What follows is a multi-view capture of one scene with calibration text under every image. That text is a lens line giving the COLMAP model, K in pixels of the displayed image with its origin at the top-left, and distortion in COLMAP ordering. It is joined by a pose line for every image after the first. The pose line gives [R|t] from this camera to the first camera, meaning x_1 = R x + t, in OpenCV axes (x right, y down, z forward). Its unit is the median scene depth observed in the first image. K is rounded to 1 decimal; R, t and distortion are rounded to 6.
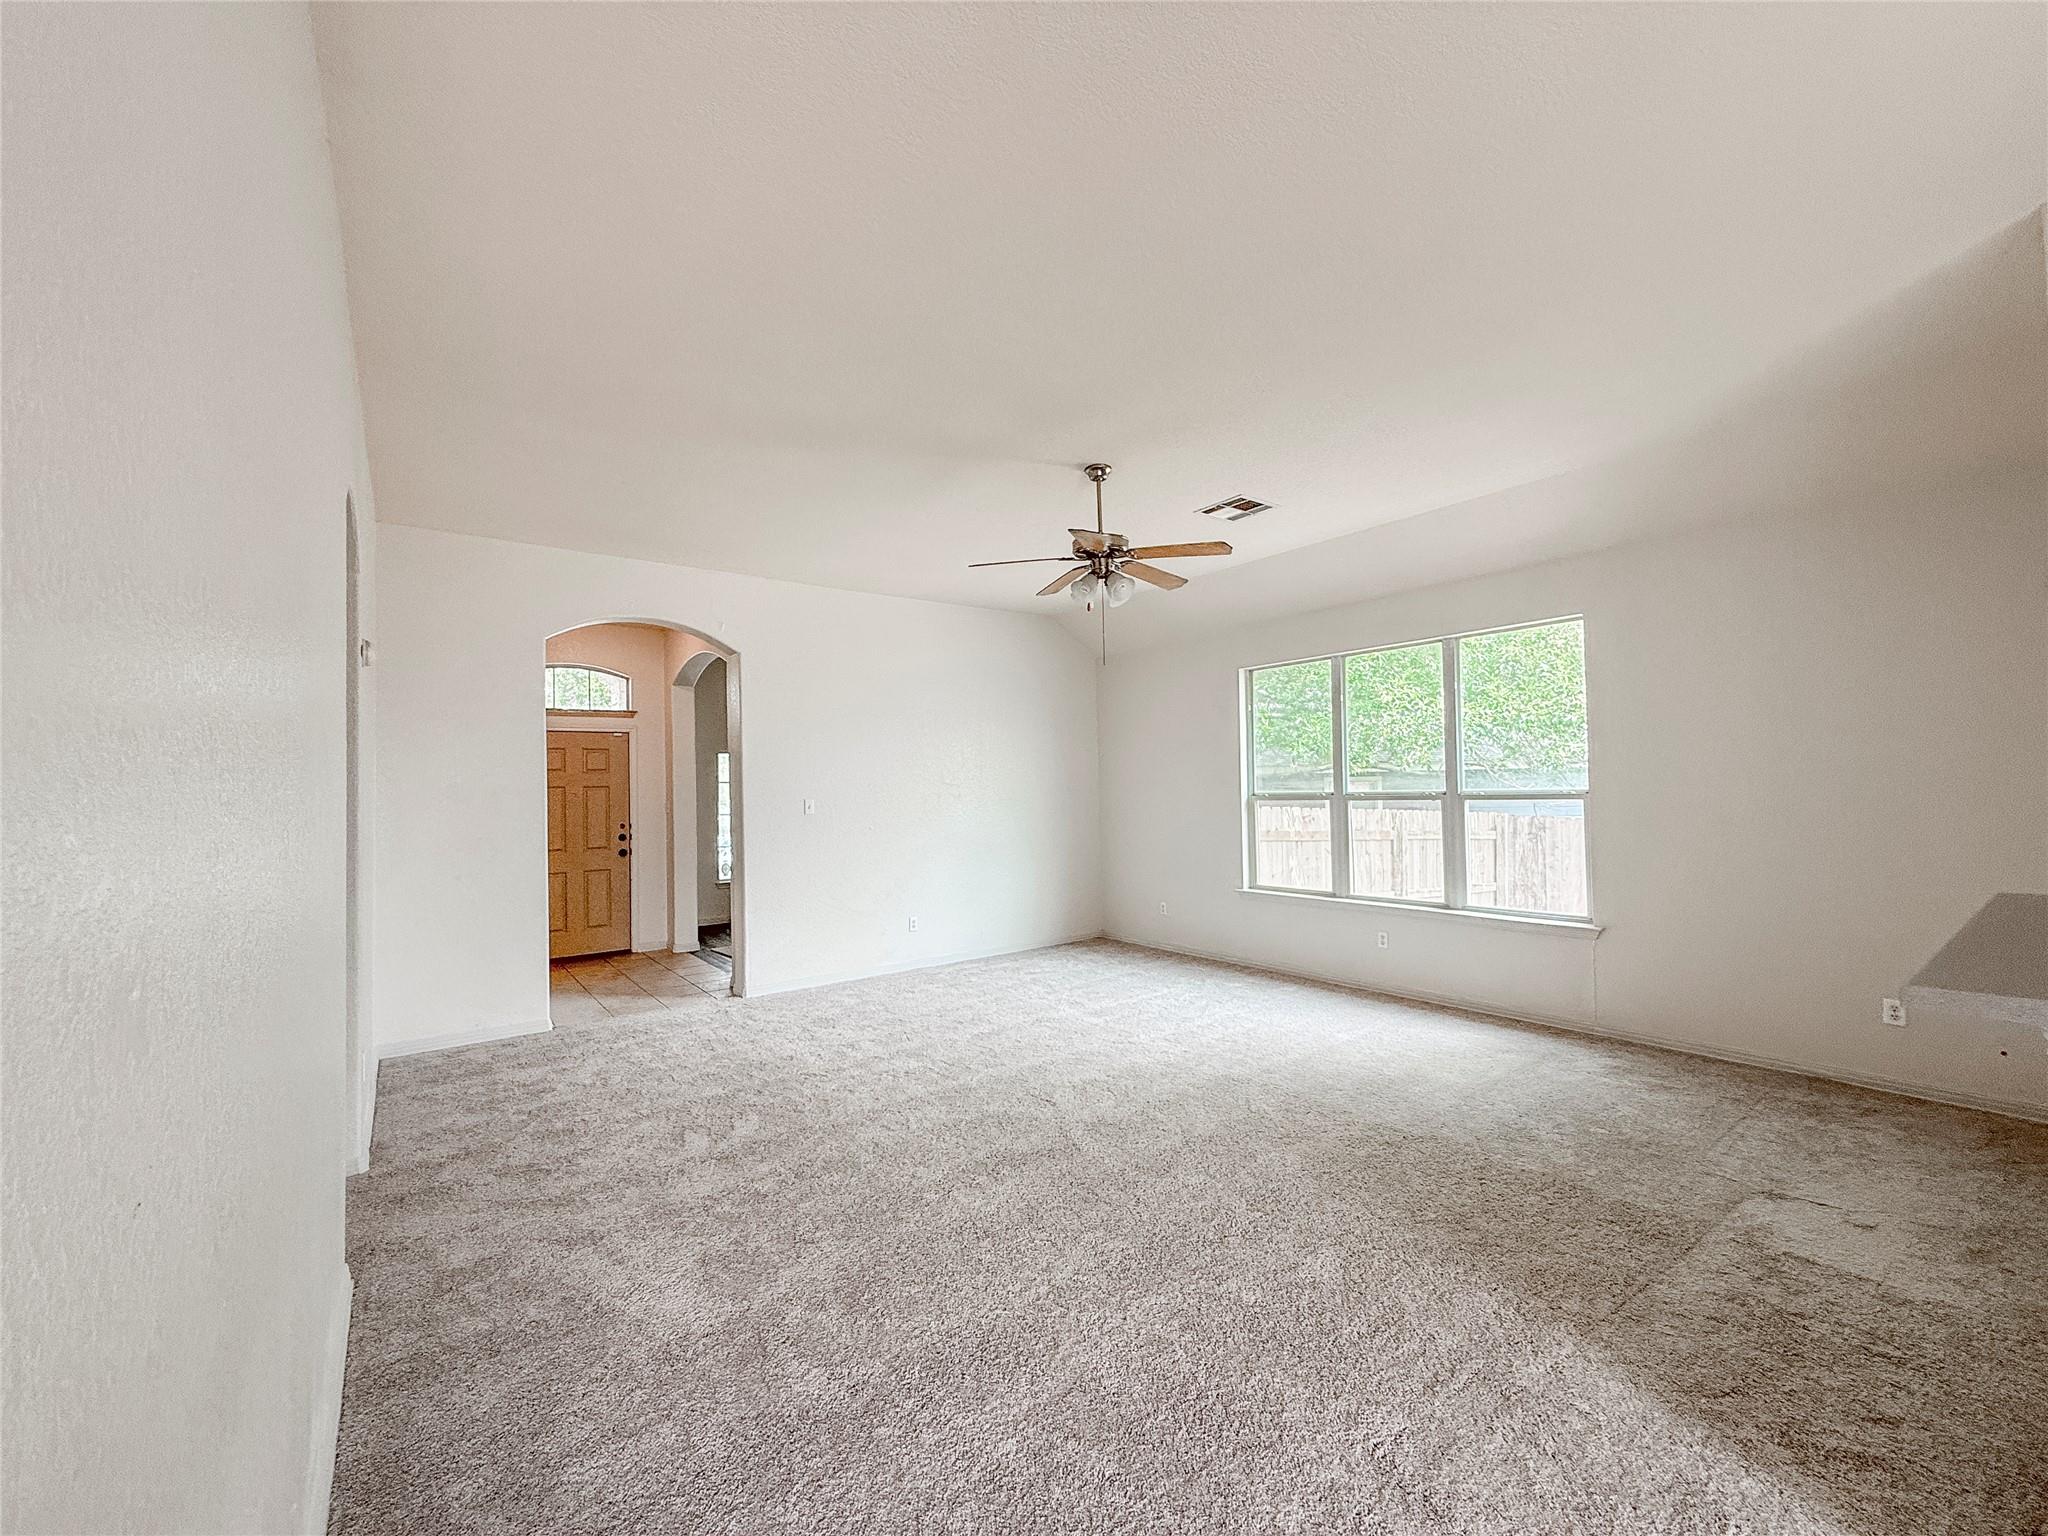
lens RADIAL K [[824.7, 0, 1019.4], [0, 824.7, 768.8], [0, 0, 1]] dist [0.000306, 0.000108]
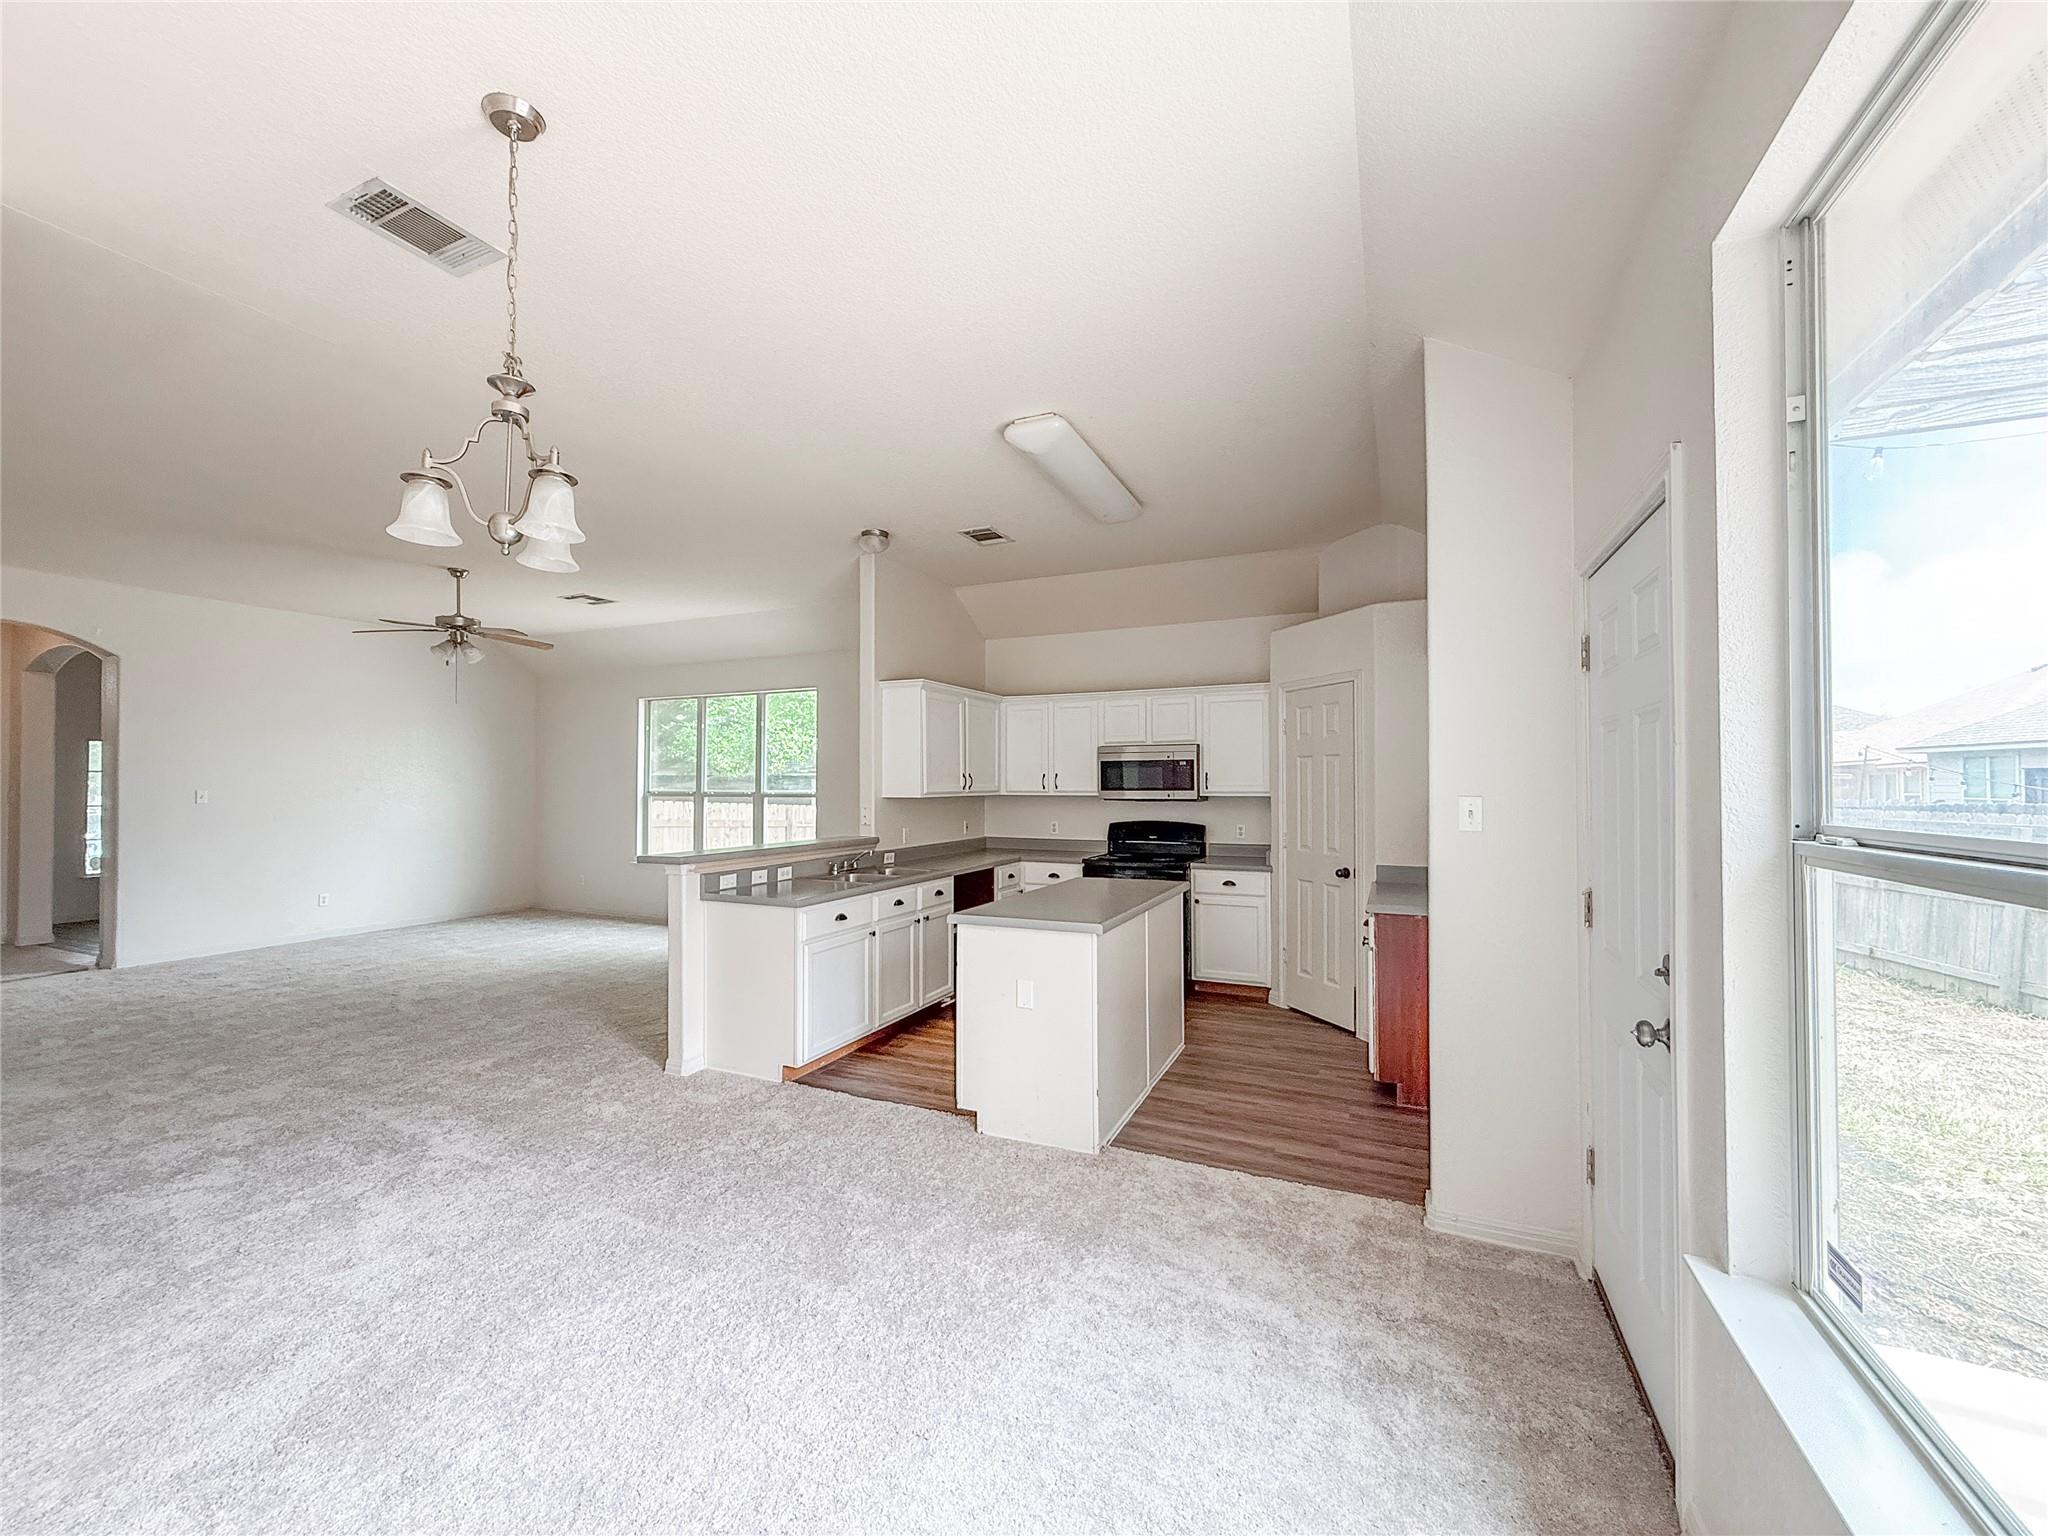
lens RADIAL K [[824.7, 0, 1019.4], [0, 824.7, 768.8], [0, 0, 1]] dist [0.000306, 0.000108]
pose [[0.878212, 0.028157, 0.477441, 0.187390], [-0.028856, 0.999566, -0.005872, -0.018199], [-0.477400, -0.008620, 0.878644, -0.523803]]
